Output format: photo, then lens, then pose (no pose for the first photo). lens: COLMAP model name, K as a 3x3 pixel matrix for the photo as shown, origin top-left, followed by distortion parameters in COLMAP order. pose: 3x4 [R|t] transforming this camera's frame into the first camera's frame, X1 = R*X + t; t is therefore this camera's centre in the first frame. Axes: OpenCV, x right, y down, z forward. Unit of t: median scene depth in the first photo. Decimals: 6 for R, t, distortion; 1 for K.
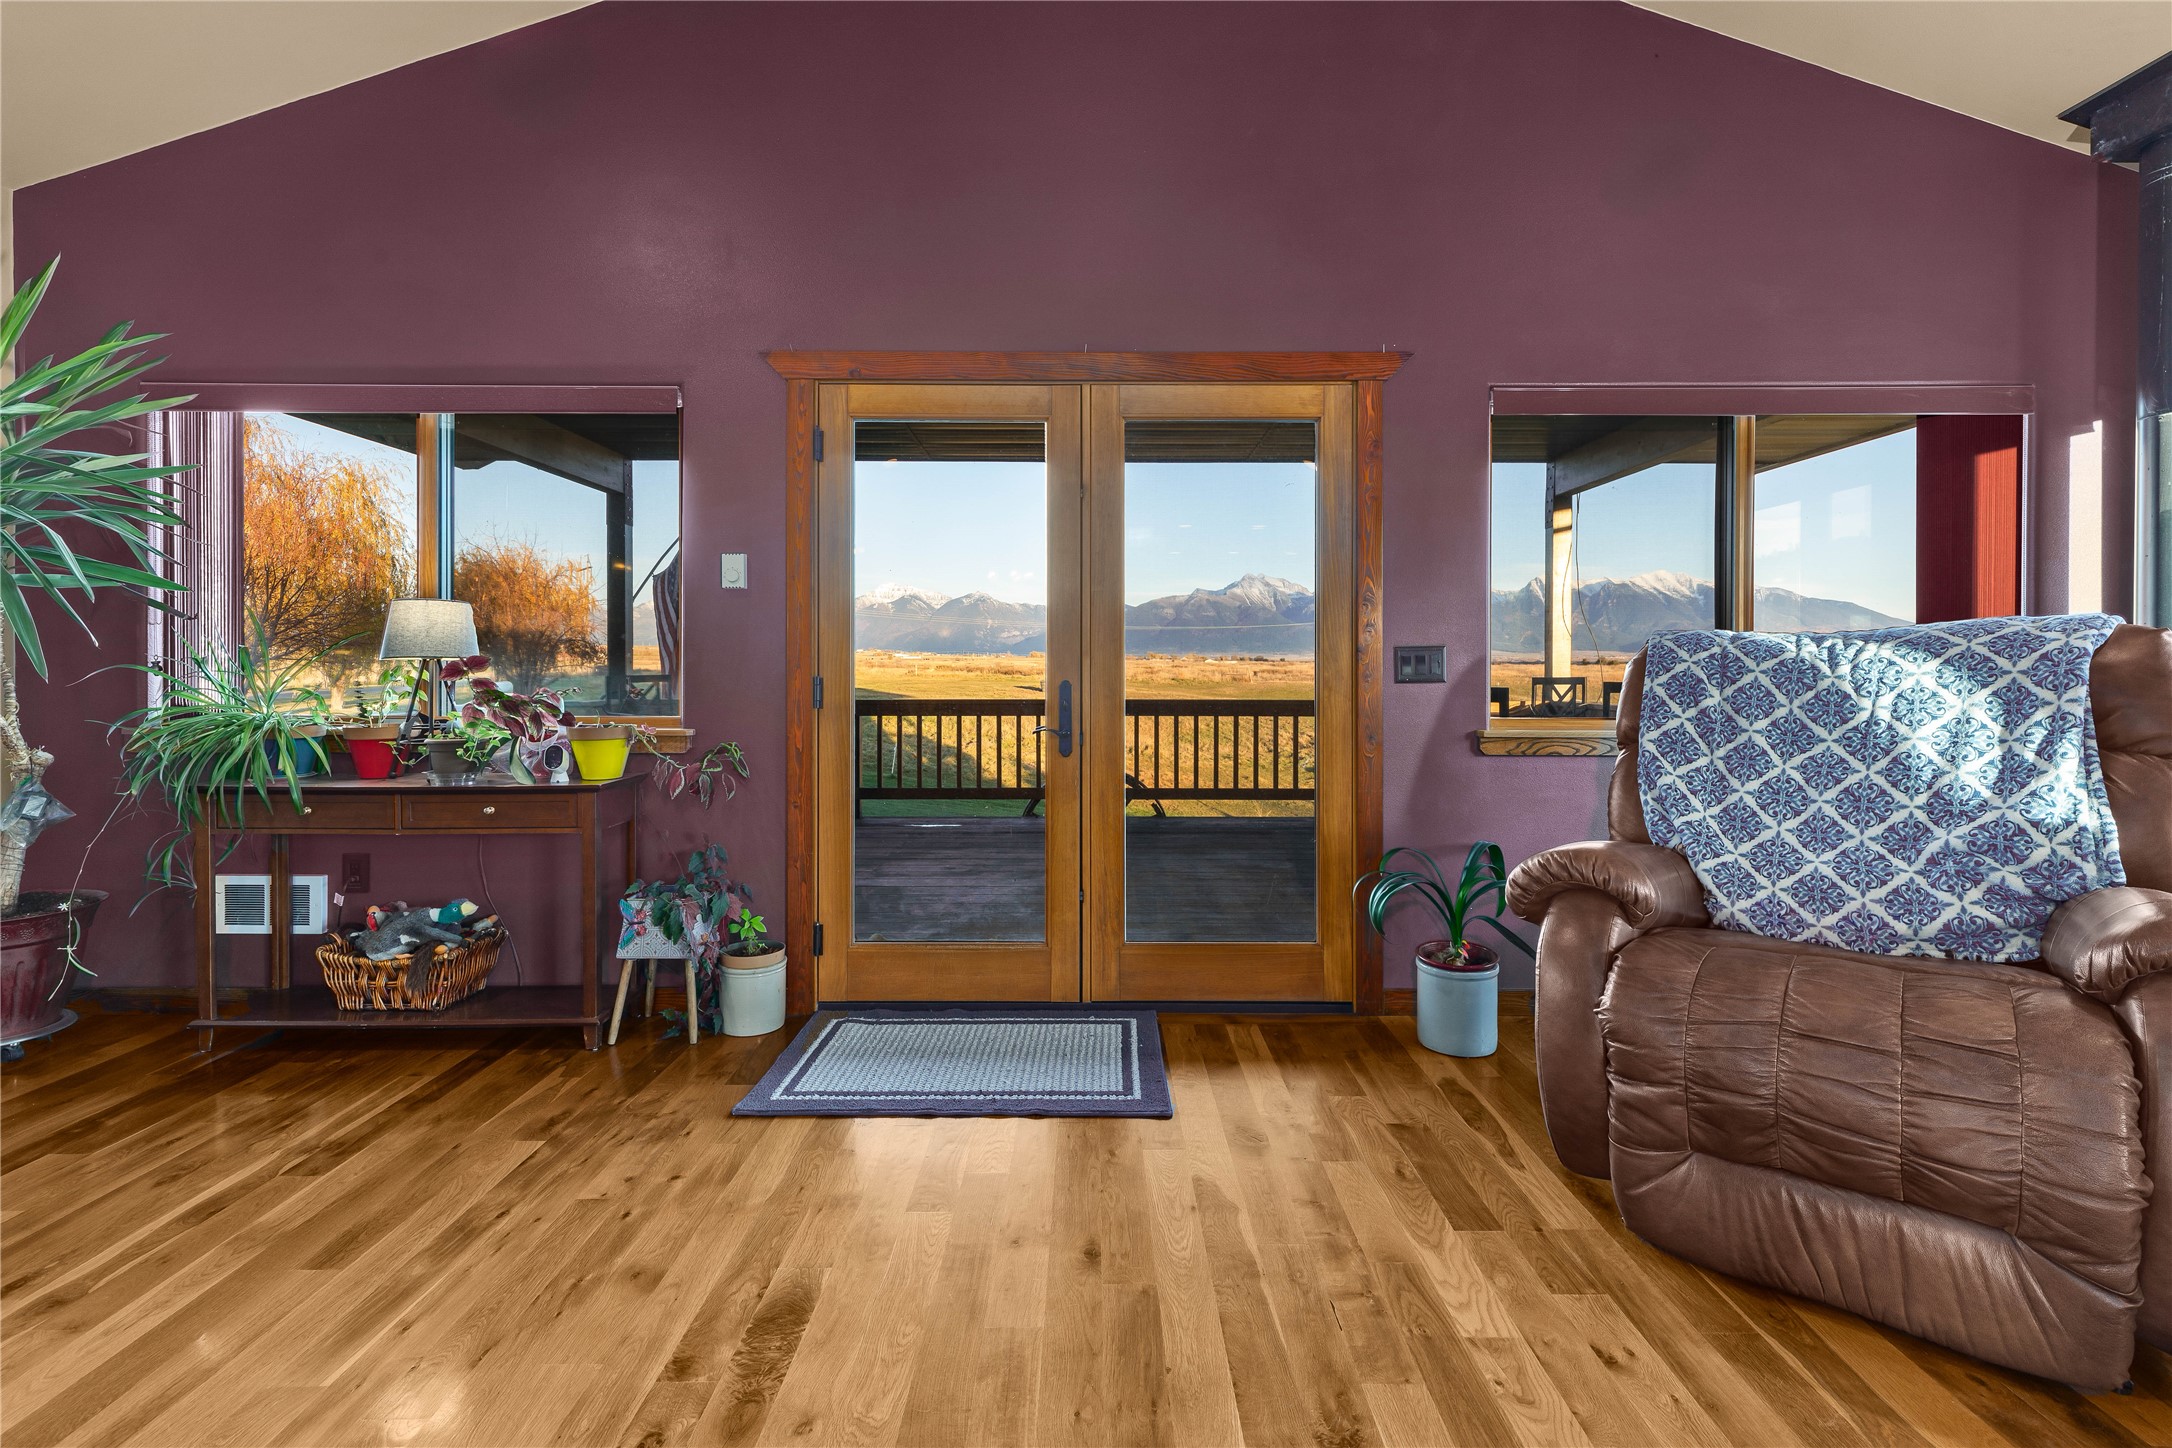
lens RADIAL K [[994.7, 0, 1097.6], [0, 994.7, 682.7], [0, 0, 1]] dist [0.006932, 0.000301]
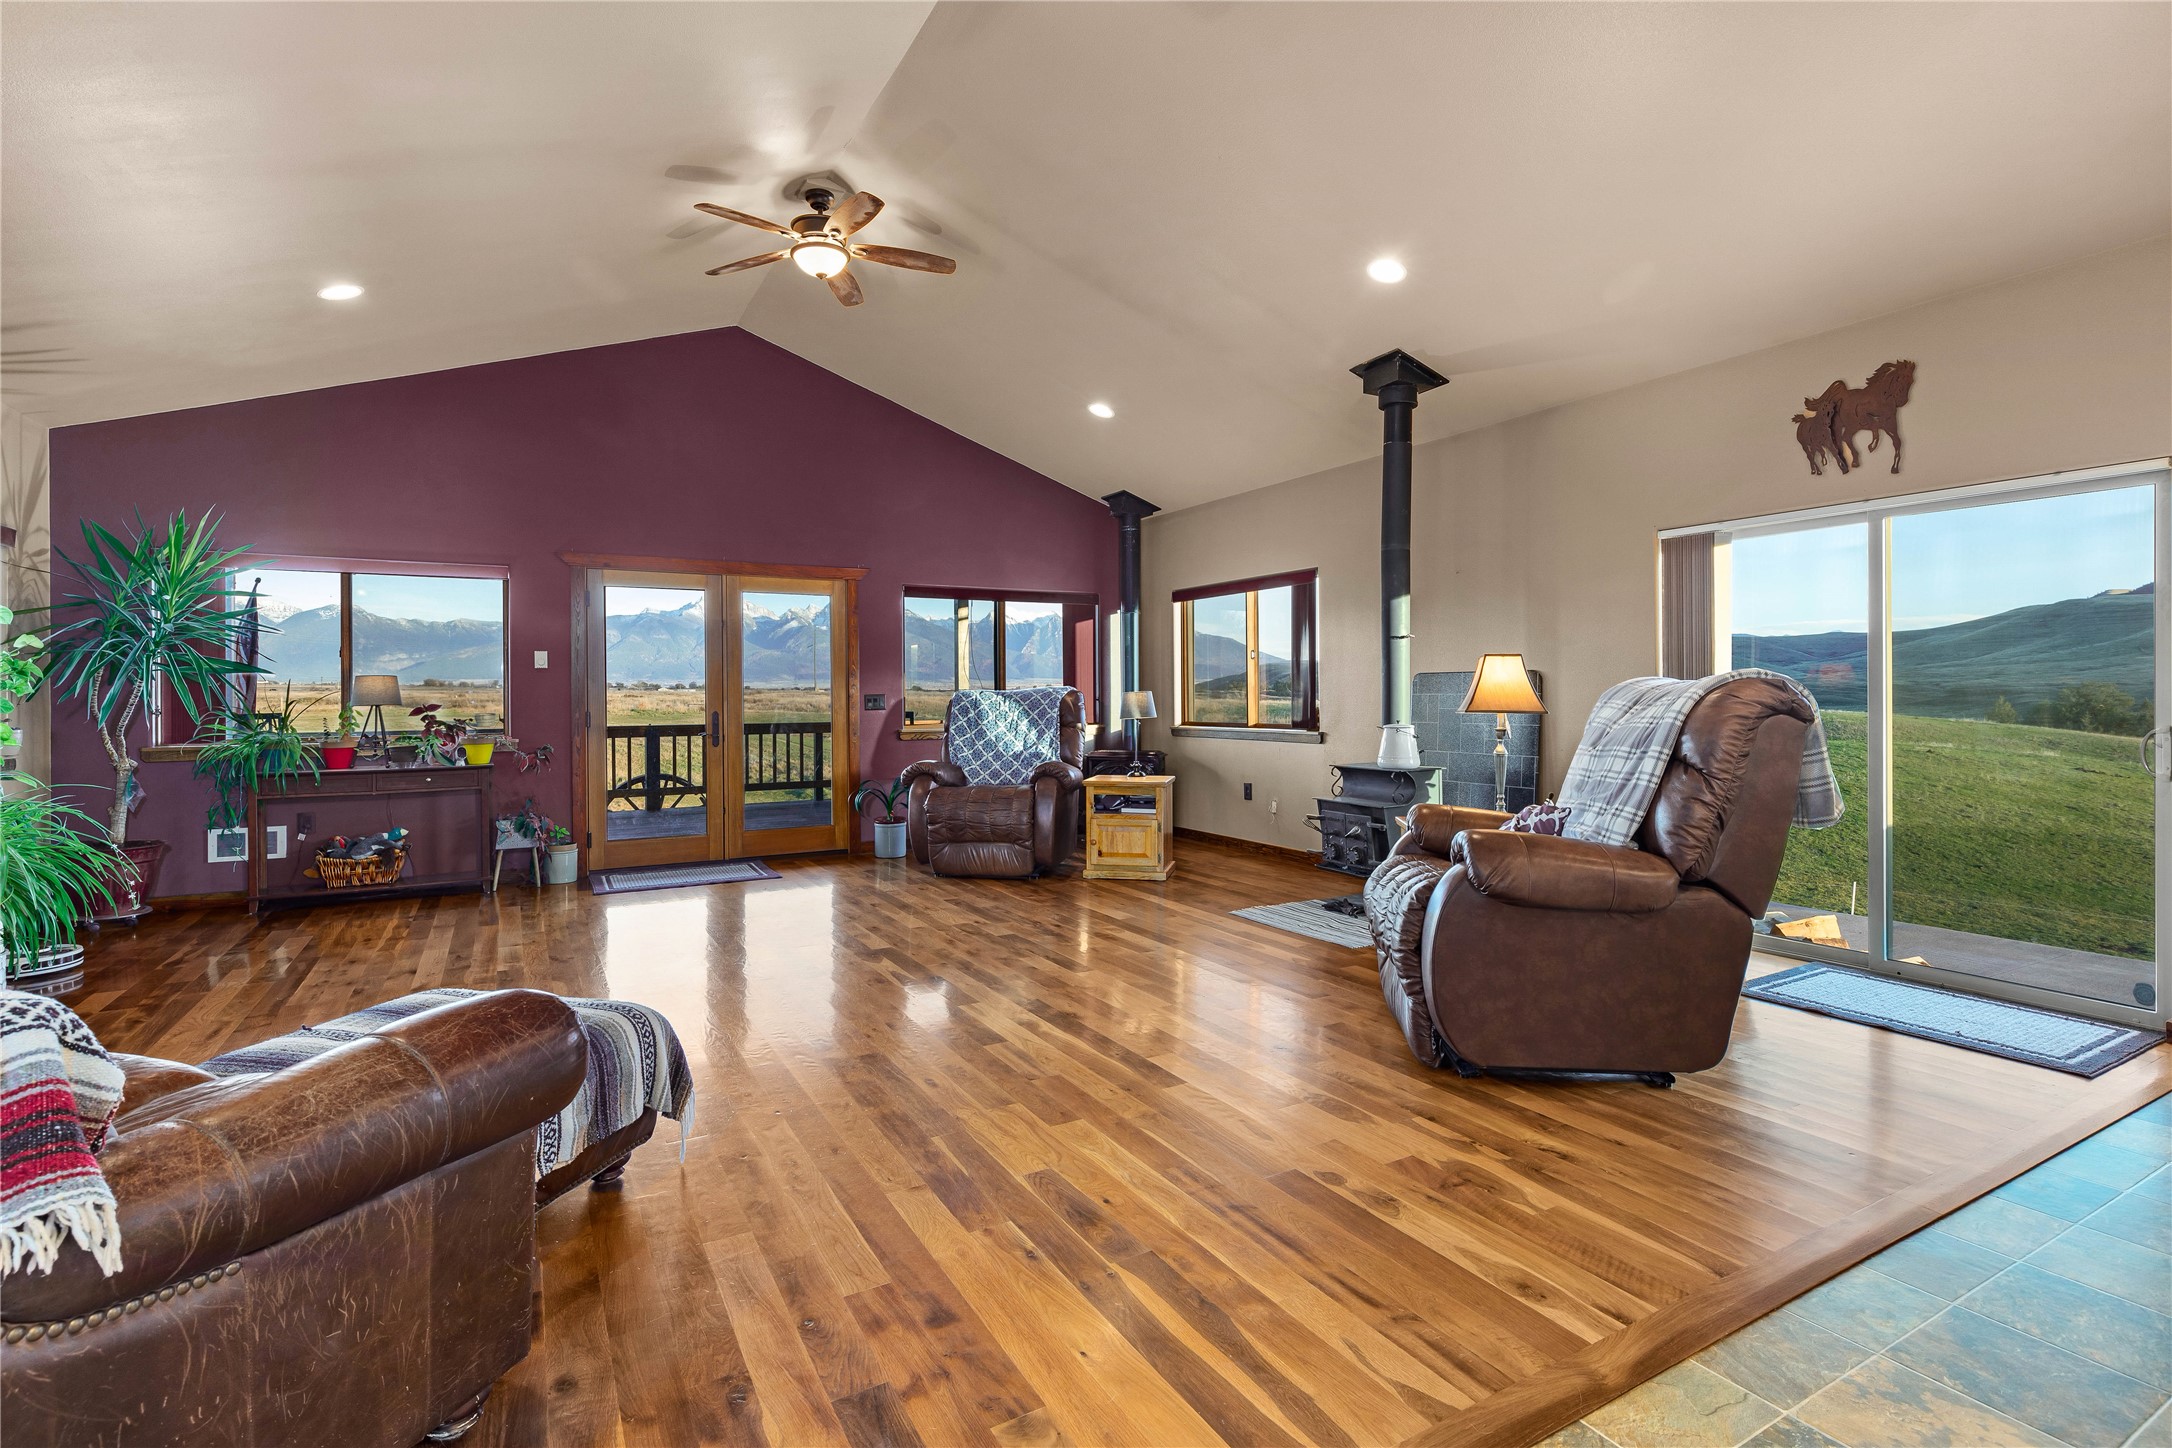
lens RADIAL K [[1047.6, 0, 1115.3], [0, 1047.6, 683.2], [0, 0, 1]] dist [-0.002046, -0.000237]
pose [[0.866532, -0.003225, 0.499111, -0.441020], [0.016662, 0.999609, -0.022470, 0.001354], [-0.498843, 0.027787, 0.866247, -1.503560]]
